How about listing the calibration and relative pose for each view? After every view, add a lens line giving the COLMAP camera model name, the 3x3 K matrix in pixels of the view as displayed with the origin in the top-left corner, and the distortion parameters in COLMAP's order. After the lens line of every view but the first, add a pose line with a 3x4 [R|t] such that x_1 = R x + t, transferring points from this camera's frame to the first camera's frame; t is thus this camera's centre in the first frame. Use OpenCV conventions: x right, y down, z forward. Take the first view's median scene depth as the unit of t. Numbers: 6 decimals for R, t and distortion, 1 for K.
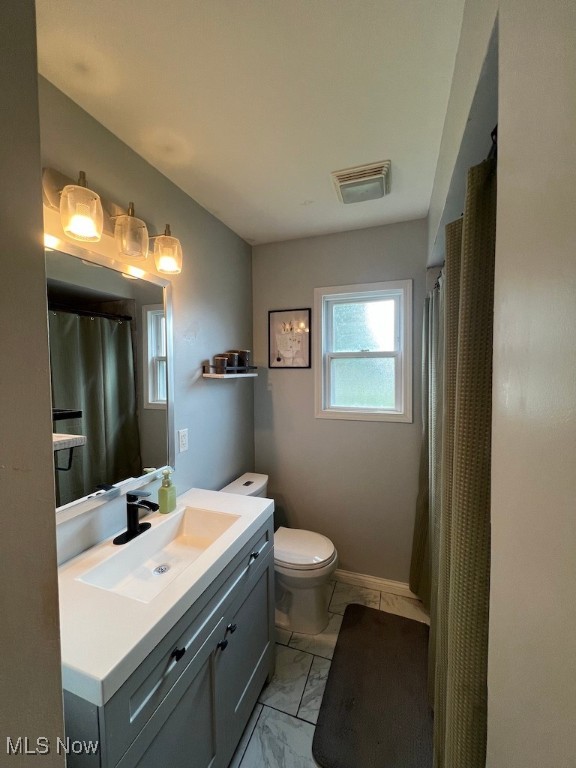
lens RADIAL K [[305.6, 0, 289.9], [0, 305.6, 383.0], [0, 0, 1]] dist [-0.003180, 0.000073]
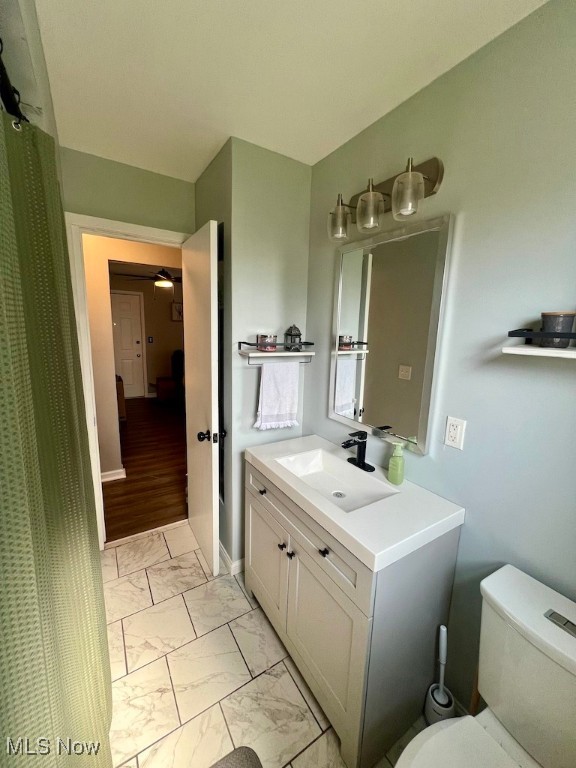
lens RADIAL K [[305.6, 0, 288.4], [0, 305.6, 382.5], [0, 0, 1]] dist [-0.003180, 0.000073]
pose [[-0.610418, 0.135245, -0.780448, 0.531399], [-0.059731, 0.974649, 0.215617, -0.074733], [0.789824, 0.178233, -0.586865, 1.314948]]
